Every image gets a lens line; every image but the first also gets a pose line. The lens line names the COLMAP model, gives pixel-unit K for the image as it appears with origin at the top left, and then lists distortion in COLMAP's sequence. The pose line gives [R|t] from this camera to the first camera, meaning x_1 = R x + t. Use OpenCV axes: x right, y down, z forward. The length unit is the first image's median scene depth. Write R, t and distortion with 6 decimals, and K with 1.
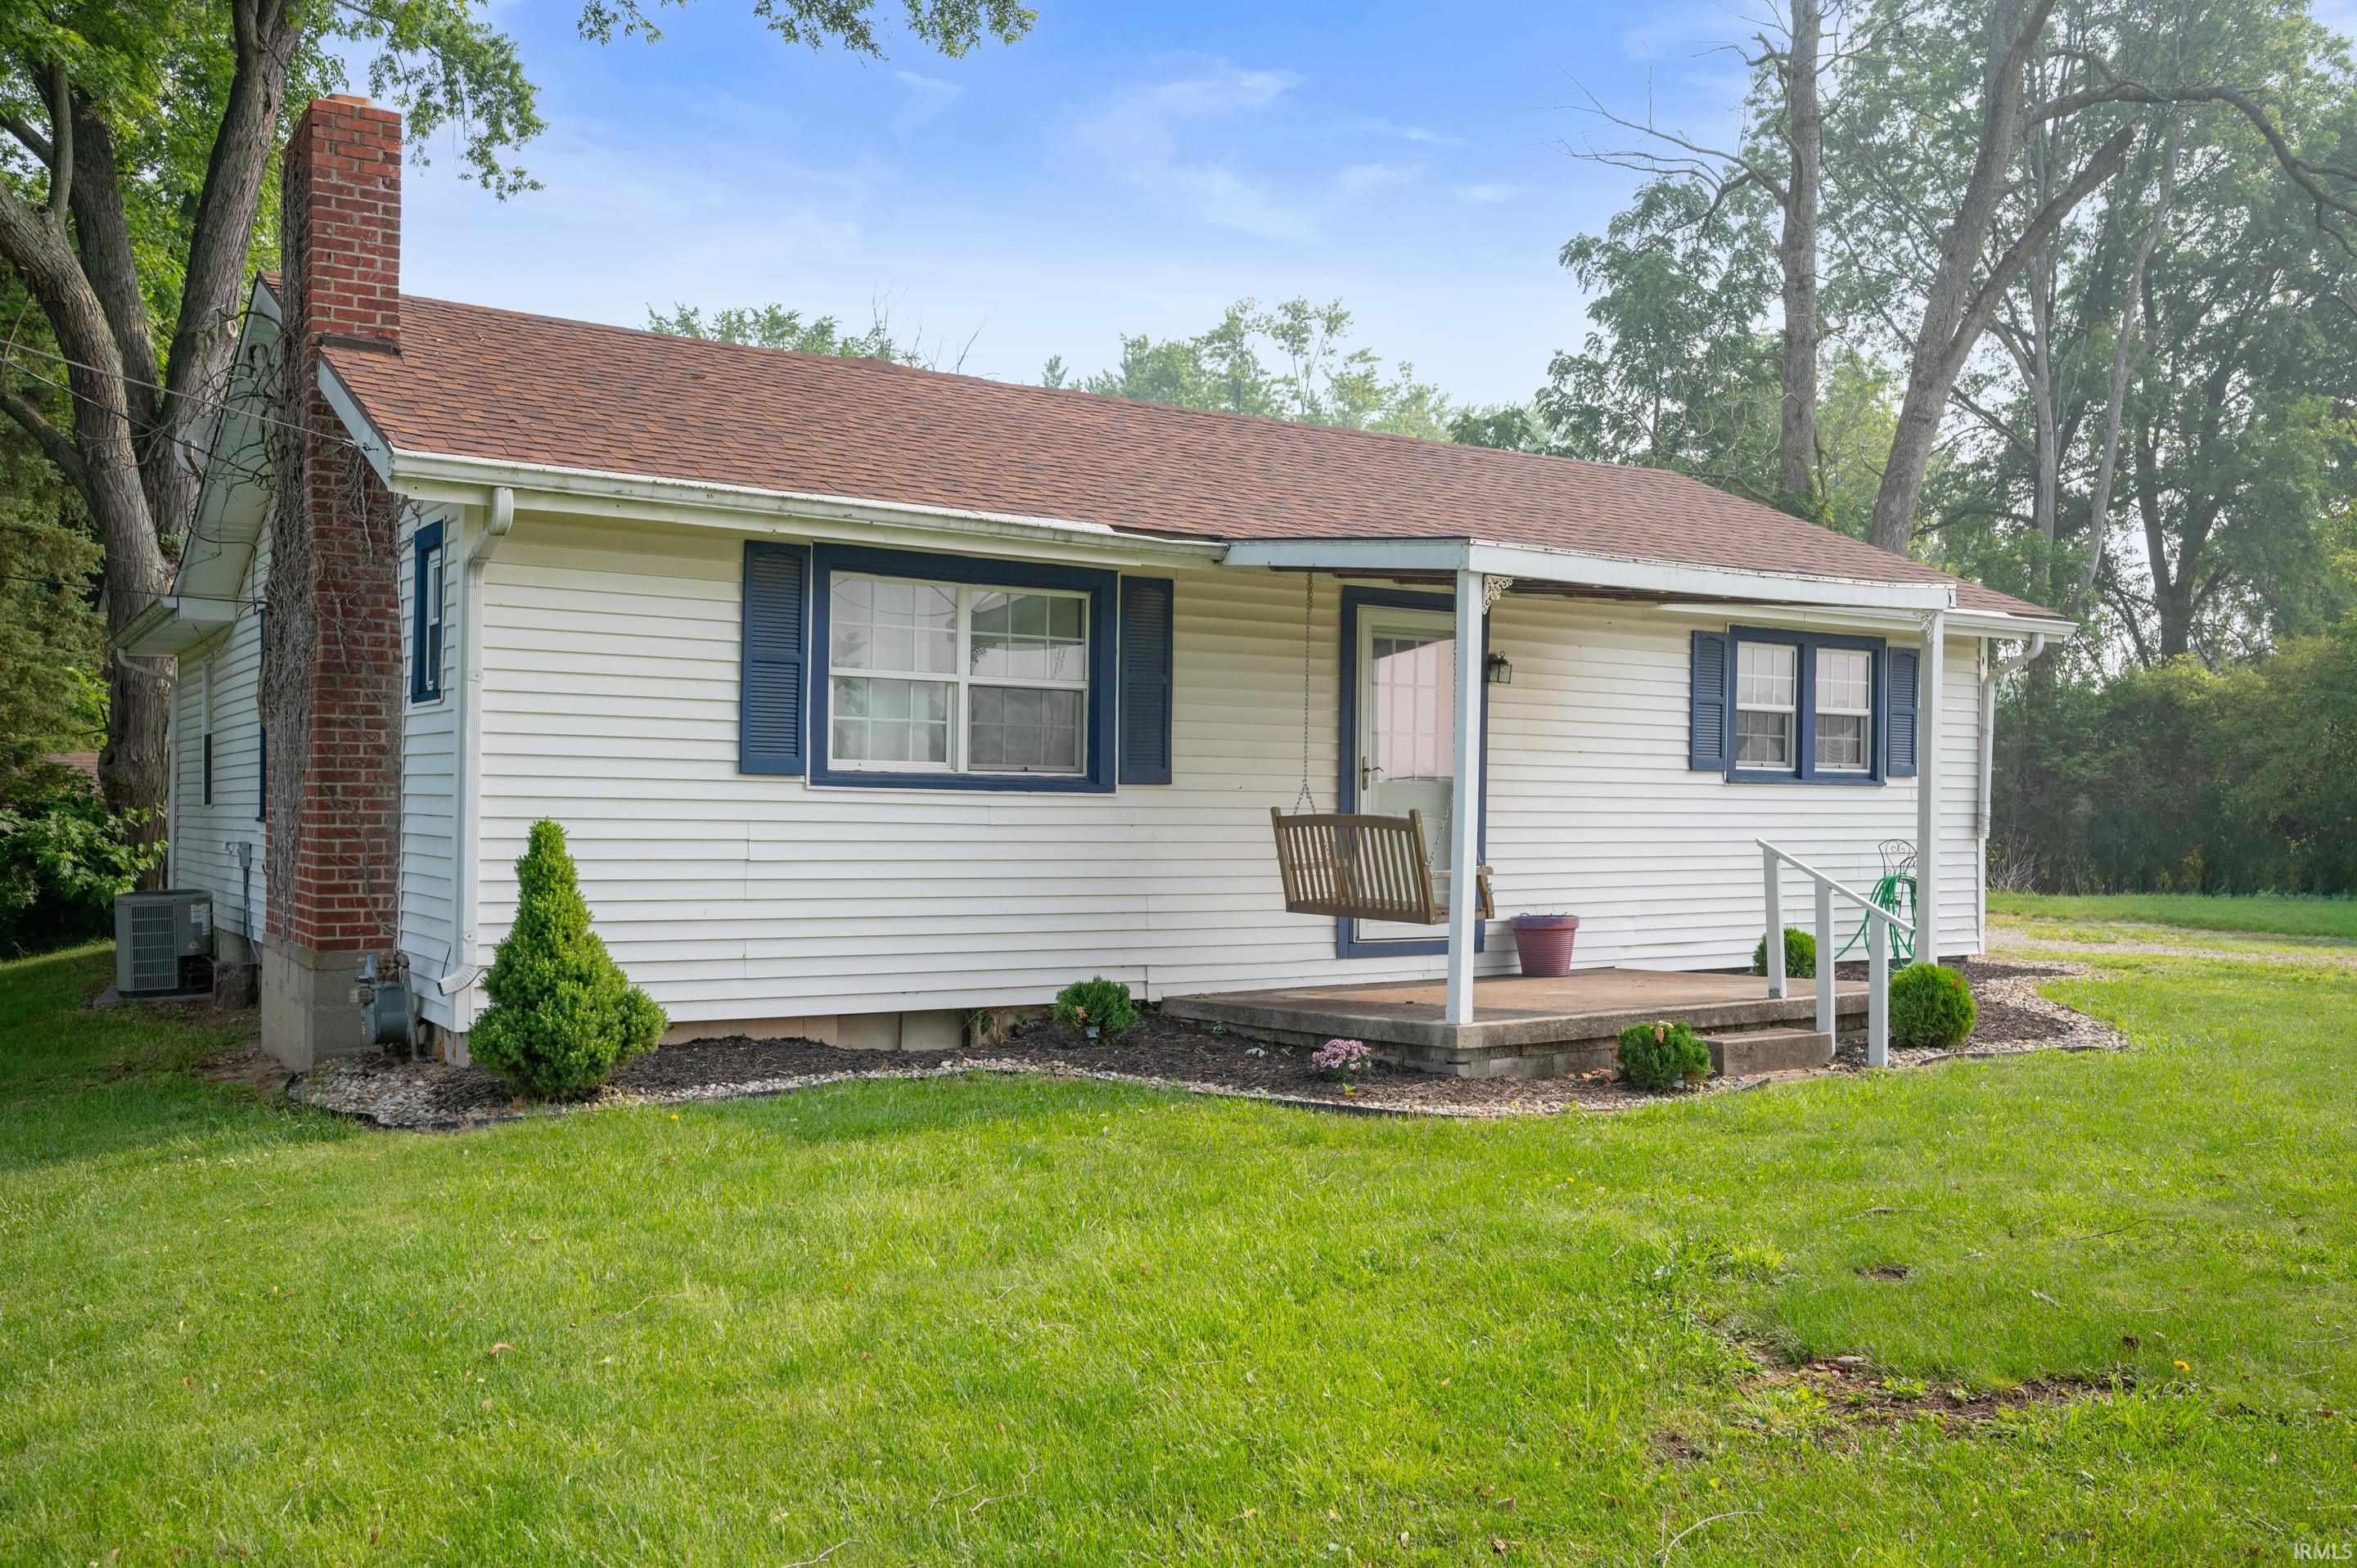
lens RADIAL K [[1949.0, 0, 1178.5], [0, 1949.0, 784.0], [0, 0, 1]] dist [-0.004228, 0.002420]
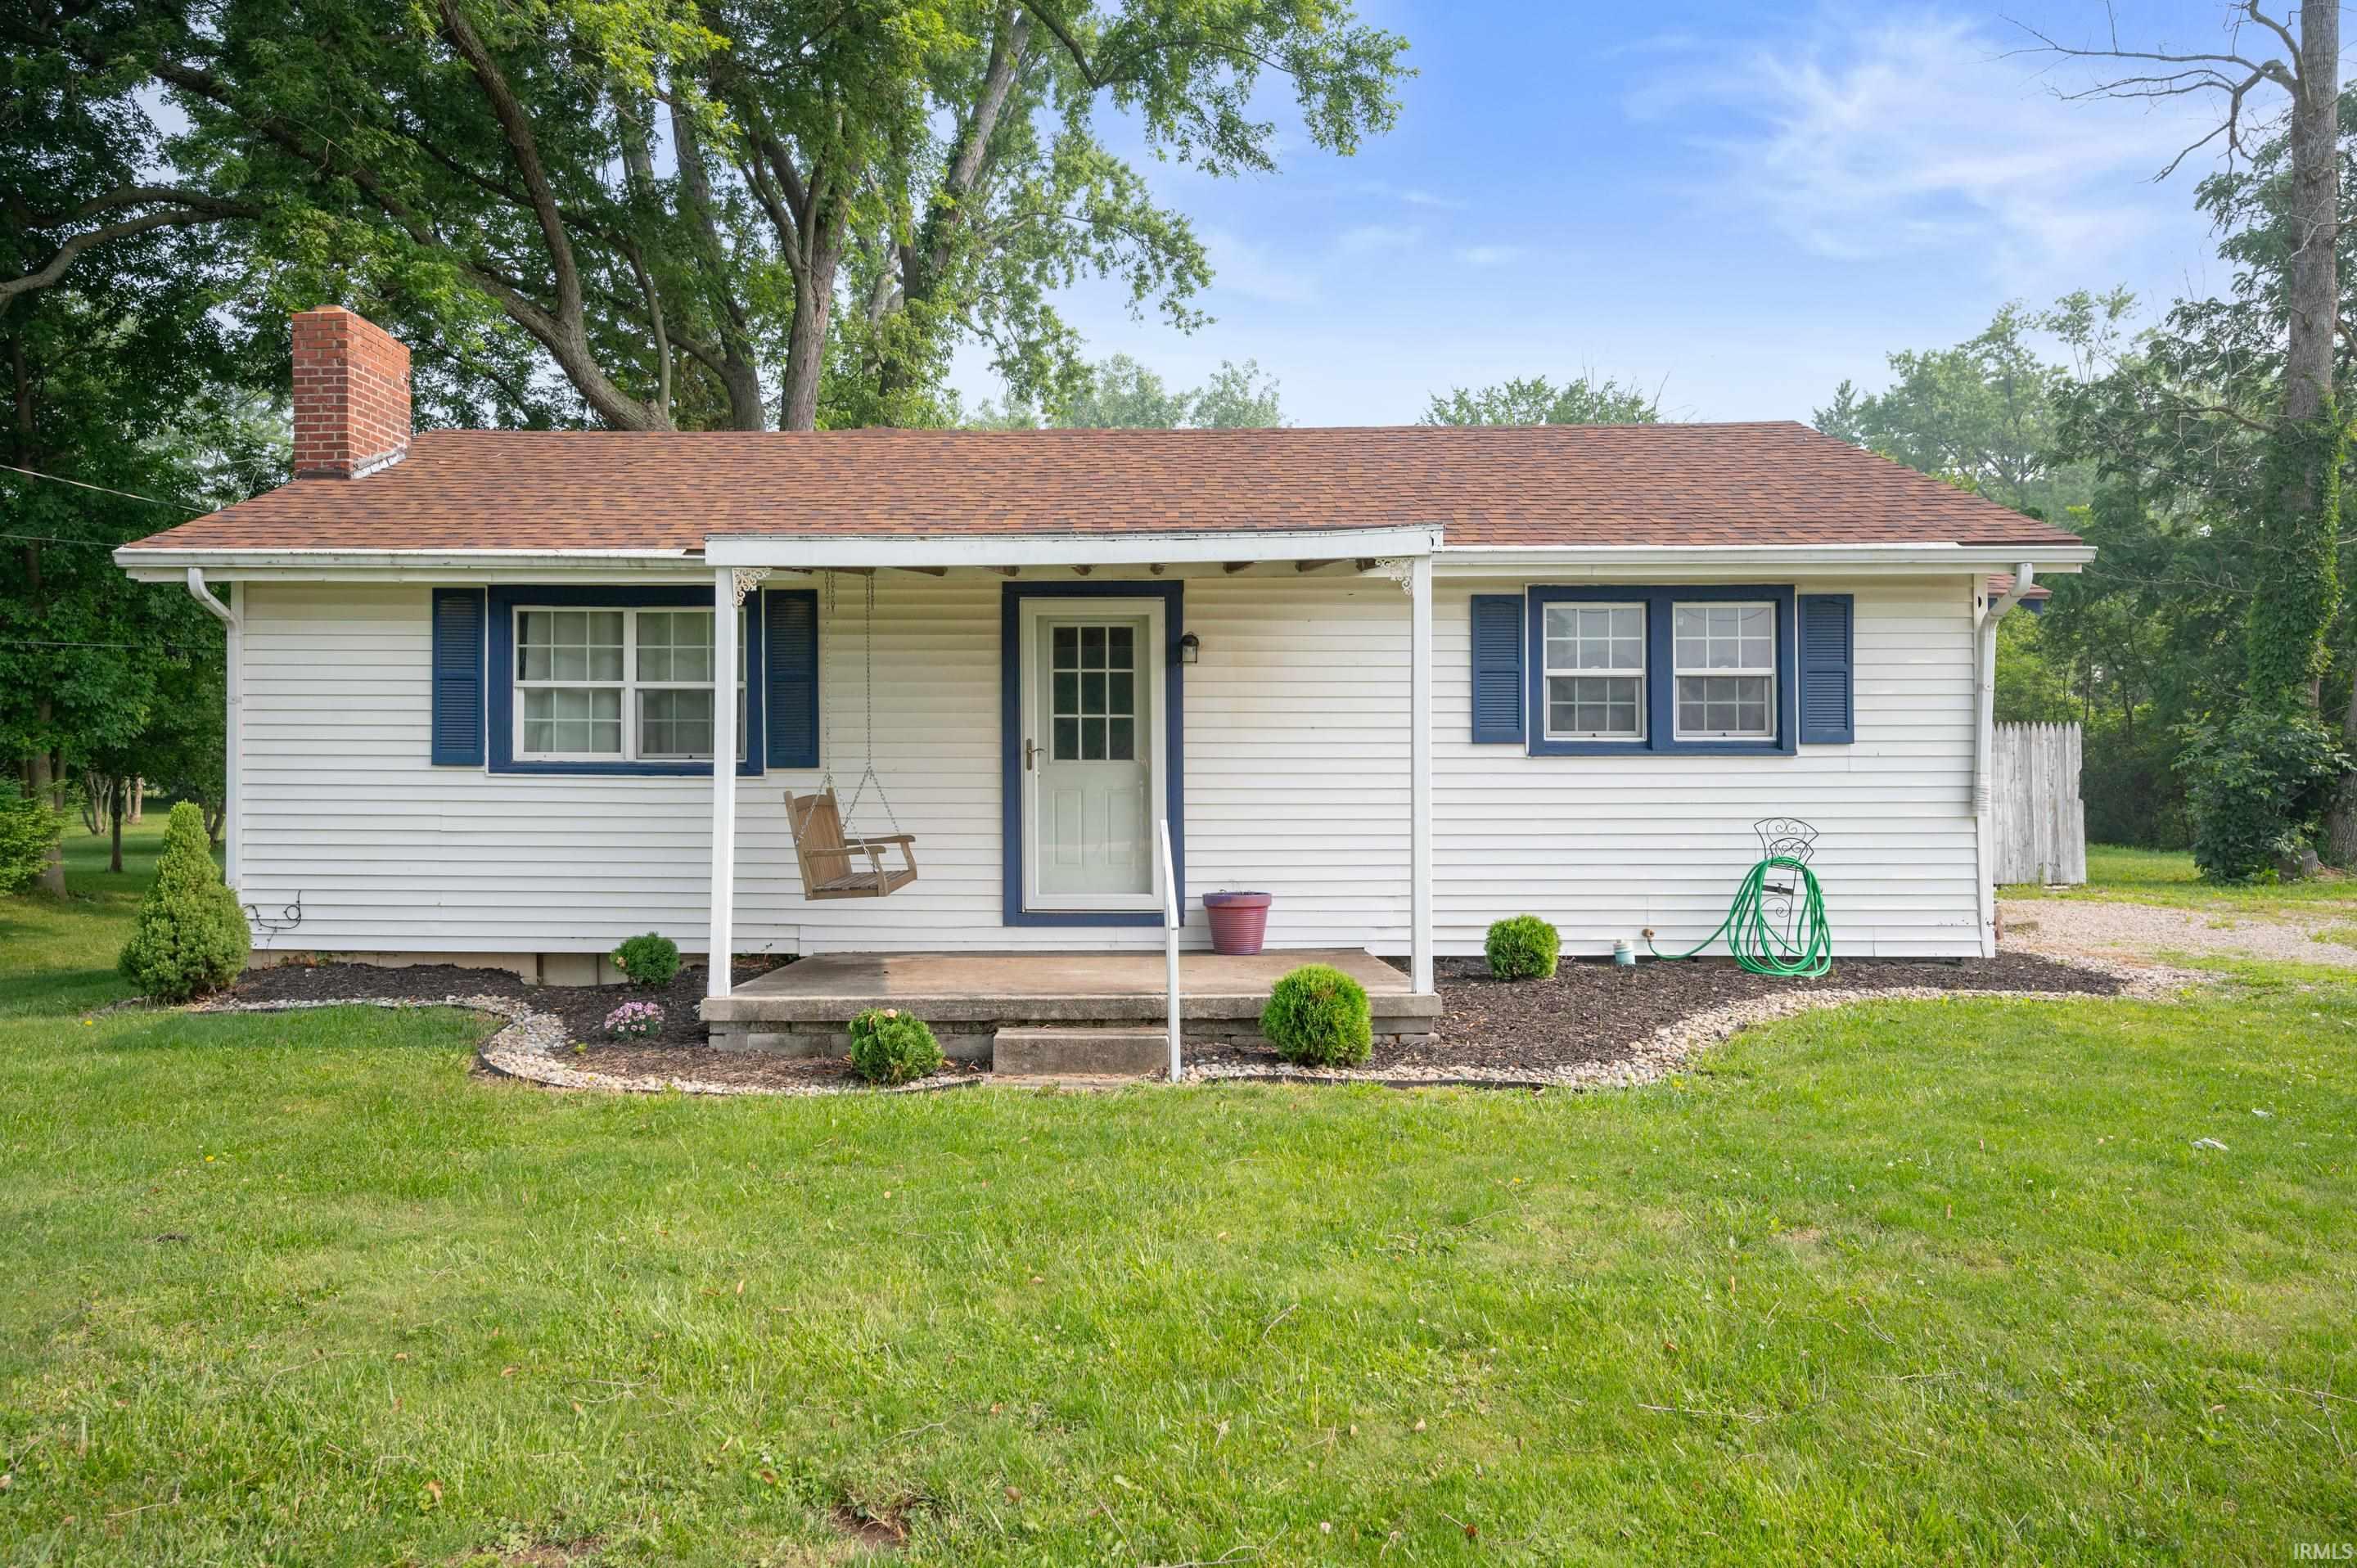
lens RADIAL K [[1490.4, 0, 1119.1], [0, 1490.4, 722.3], [0, 0, 1]] dist [0.000296, 0.000410]
pose [[0.829909, -0.027686, -0.557211, 0.568757], [0.014486, 0.999501, -0.028087, 0.000672], [0.557710, 0.015237, 0.829896, 0.331826]]
